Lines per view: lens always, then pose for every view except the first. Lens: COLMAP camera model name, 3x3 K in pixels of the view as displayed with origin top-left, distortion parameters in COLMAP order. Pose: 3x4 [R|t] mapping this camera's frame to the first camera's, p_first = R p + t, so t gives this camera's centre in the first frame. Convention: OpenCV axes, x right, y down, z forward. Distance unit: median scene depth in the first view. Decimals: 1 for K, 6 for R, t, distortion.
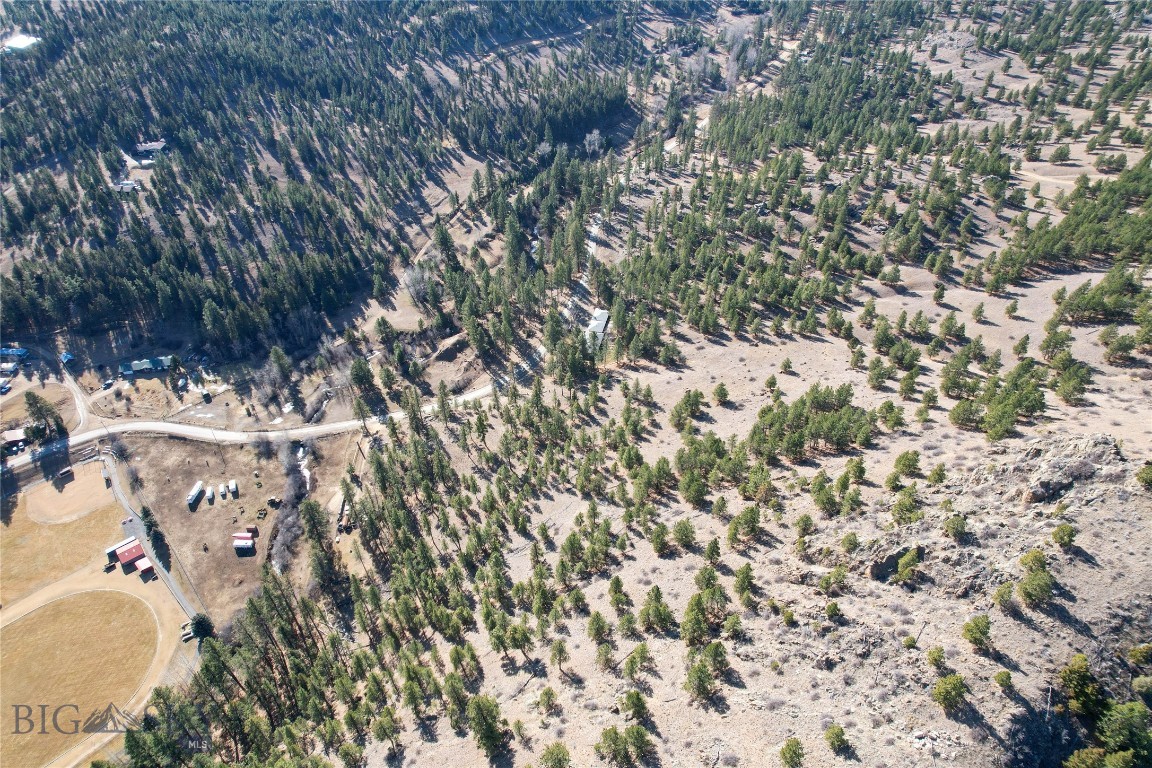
lens RADIAL K [[738.3, 0, 581.5], [0, 738.3, 383.8], [0, 0, 1]] dist [-0.081946, 0.076963]
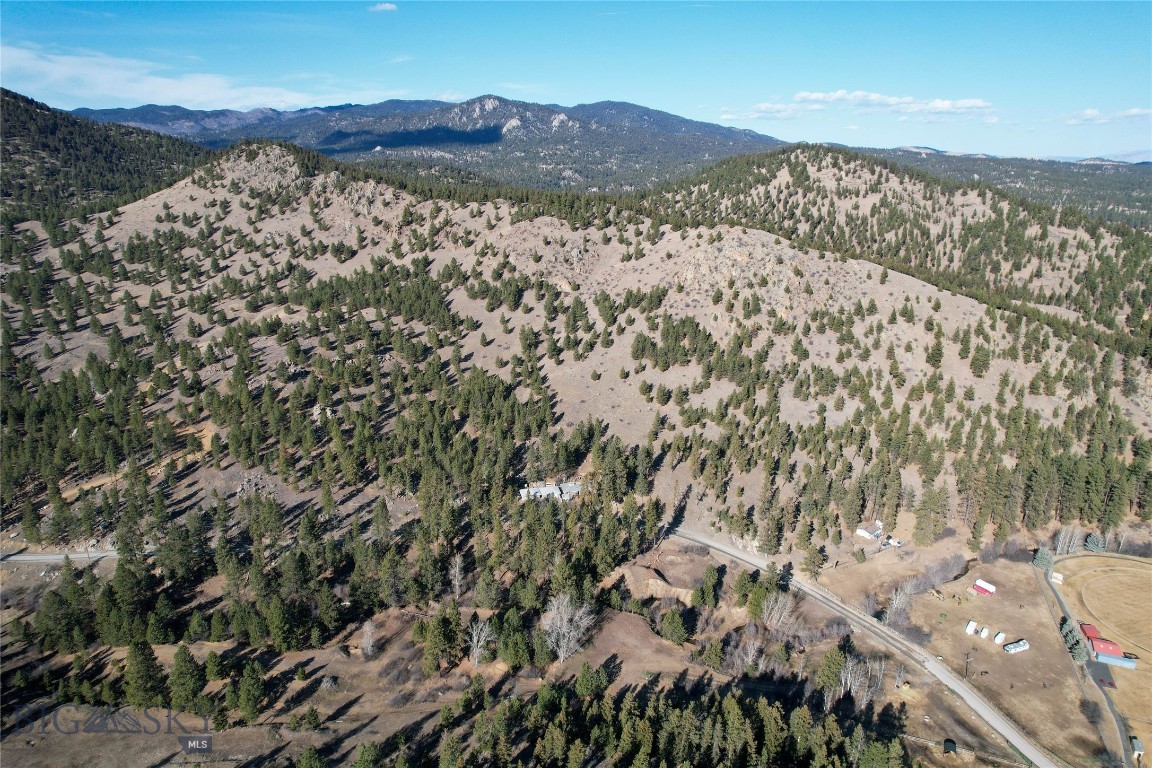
lens RADIAL K [[738.3, 0, 581.5], [0, 738.3, 383.8], [0, 0, 1]] dist [-0.081946, 0.076963]
pose [[-0.458931, -0.269116, 0.846734, -0.876829], [0.578225, 0.633107, 0.514618, -0.730865], [-0.674565, 0.725777, -0.134943, 1.161171]]
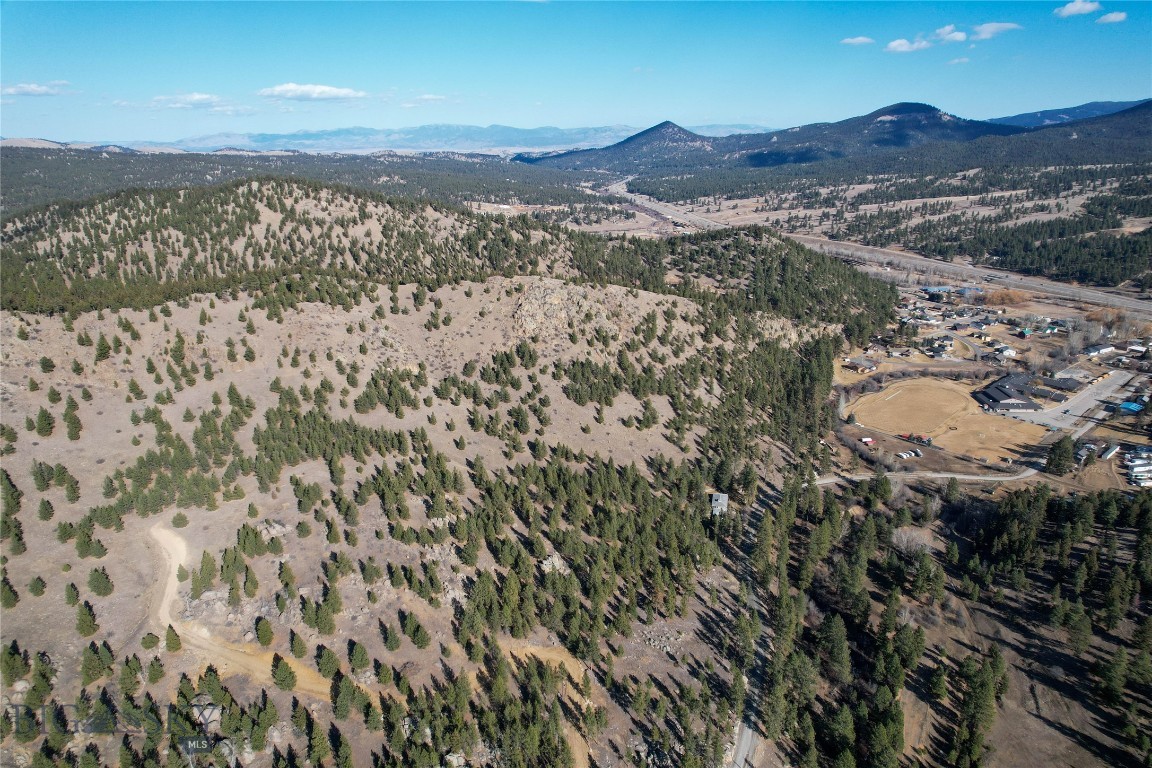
lens RADIAL K [[738.3, 0, 581.5], [0, 738.3, 383.8], [0, 0, 1]] dist [-0.081946, 0.076963]
pose [[-0.999899, 0.013415, 0.004594, 0.265344], [0.010710, 0.502250, 0.864656, -1.394252], [0.009292, 0.864619, -0.502343, 1.634862]]
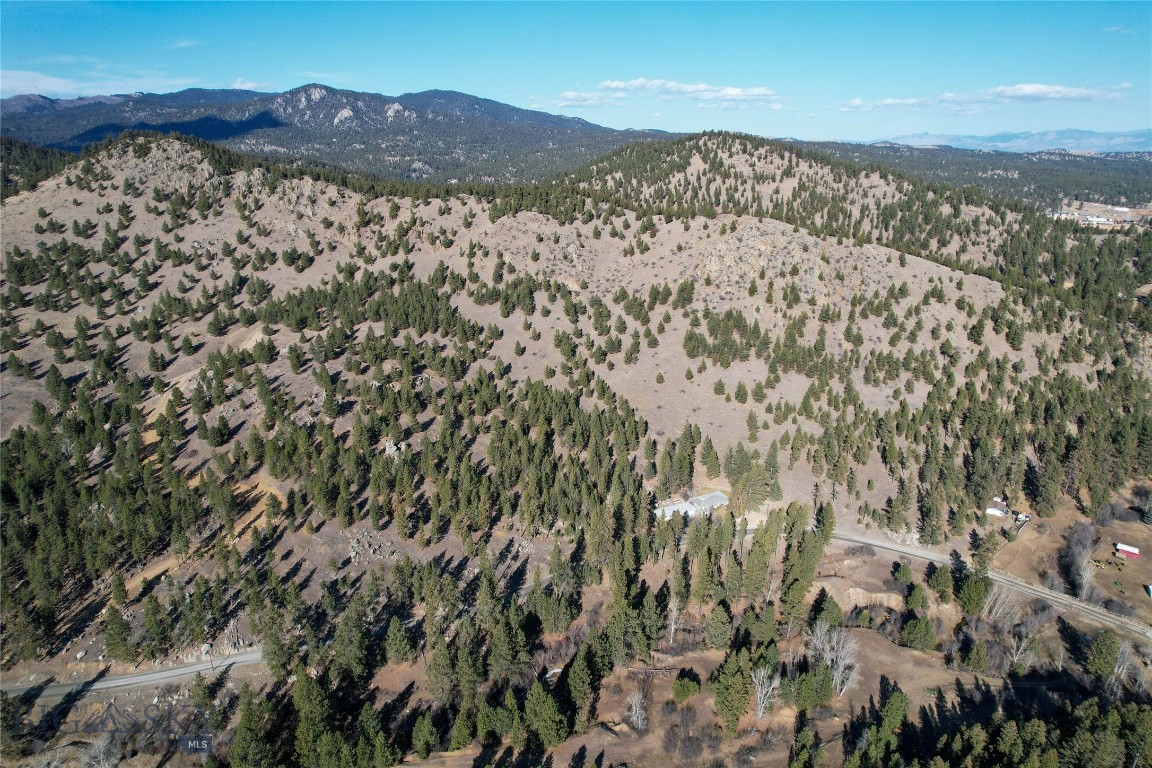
lens RADIAL K [[738.3, 0, 581.5], [0, 738.3, 383.8], [0, 0, 1]] dist [-0.081946, 0.076963]
pose [[-0.655551, -0.232988, 0.718310, -0.571504], [0.499188, 0.580039, 0.643713, -0.917294], [-0.566625, 0.780558, -0.263941, 1.373881]]
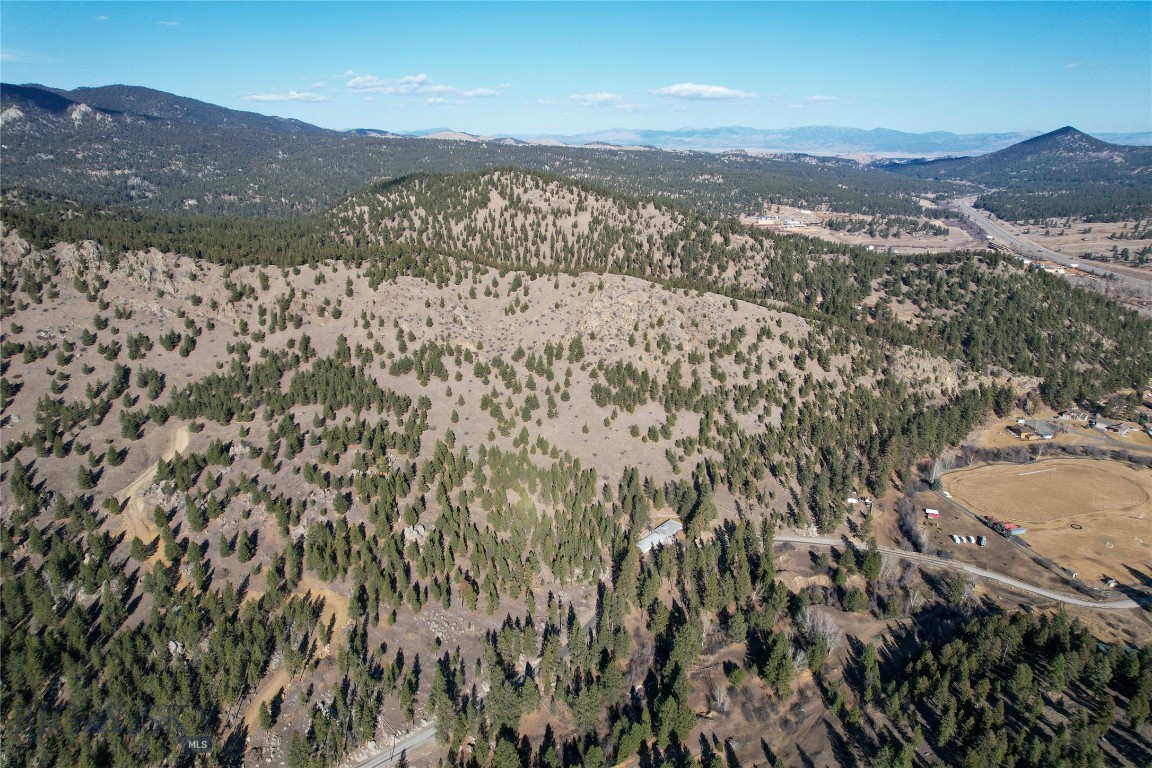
lens RADIAL K [[735.3, 0, 580.4], [0, 735.3, 384.4], [0, 0, 1]] dist [-0.069323, 0.066428]
pose [[-0.884151, -0.151924, 0.441810, -0.388193], [0.304805, 0.529111, 0.791919, -1.289925], [-0.354078, 0.834842, -0.421507, 1.520654]]
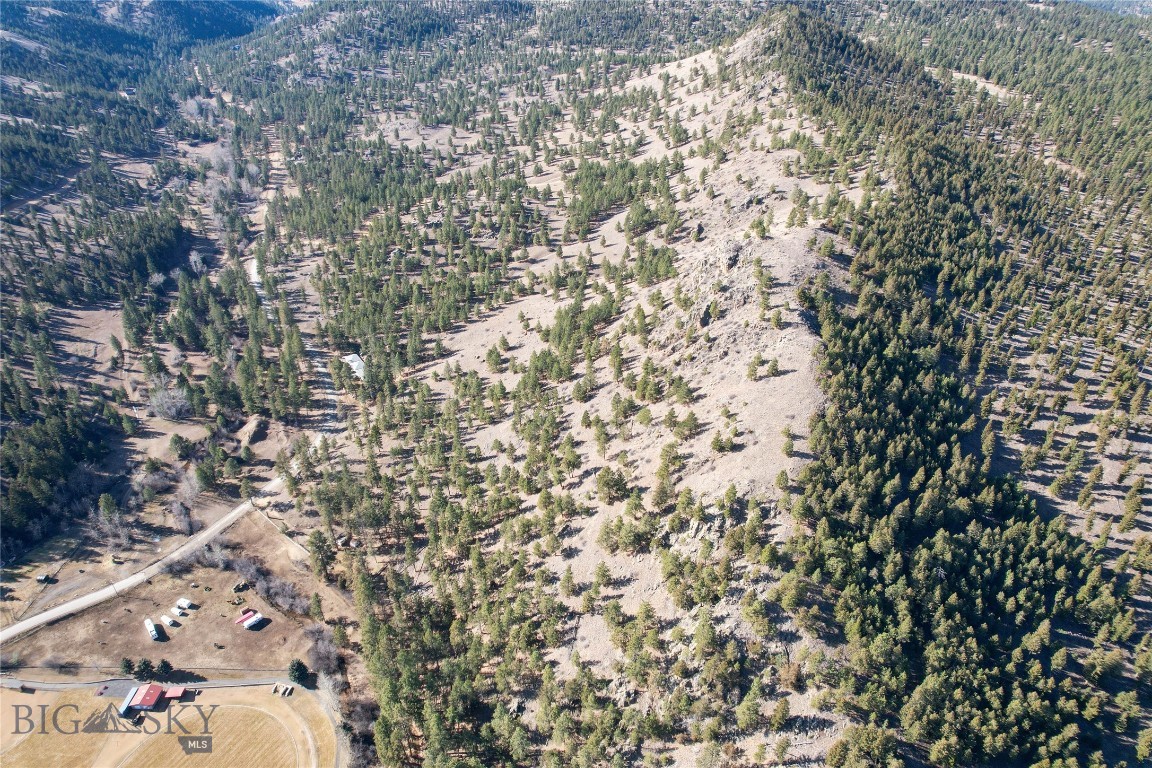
lens RADIAL K [[735.3, 0, 580.4], [0, 735.3, 384.4], [0, 0, 1]] dist [-0.069323, 0.066428]
pose [[0.663295, -0.382884, 0.642992, -0.612911], [0.472369, 0.880620, 0.037100, 0.091586], [-0.580437, 0.279121, 0.764973, -0.151409]]
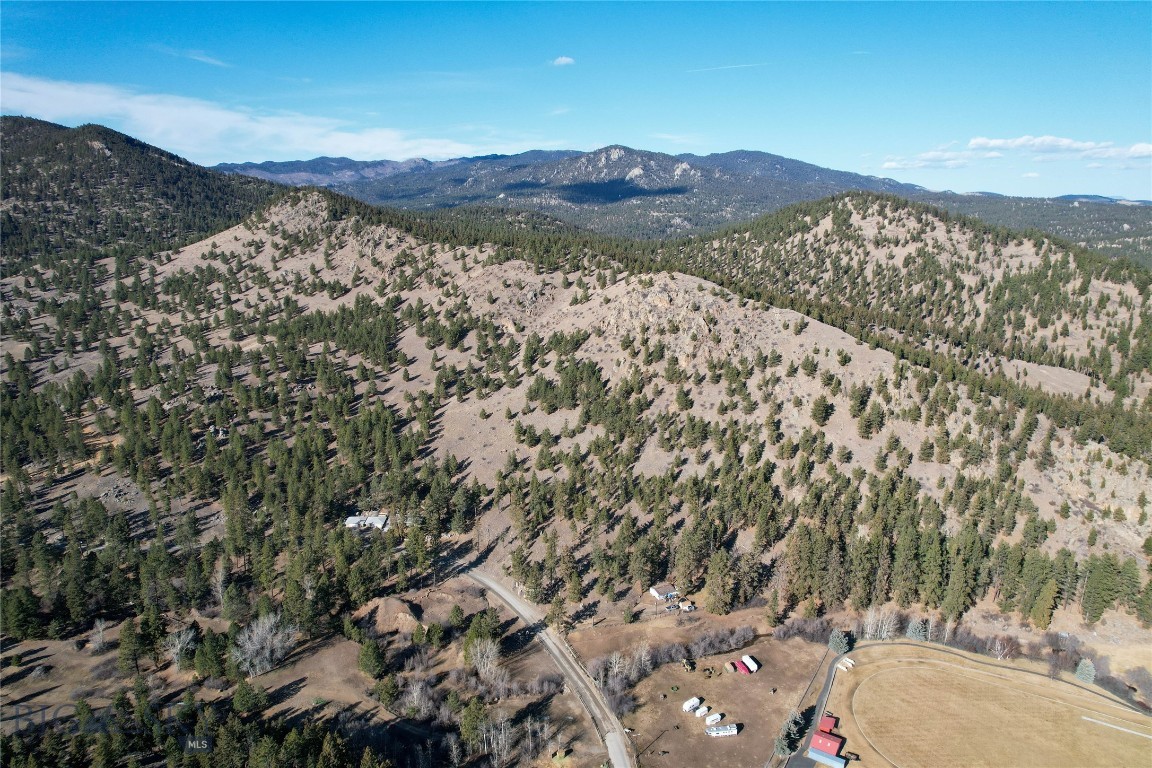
lens RADIAL K [[738.3, 0, 581.5], [0, 738.3, 383.8], [0, 0, 1]] dist [-0.081946, 0.076963]
pose [[-0.277800, -0.234210, 0.931651, -1.056573], [0.624884, 0.692540, 0.360427, -0.450274], [-0.729621, 0.682301, -0.046034, 0.841343]]
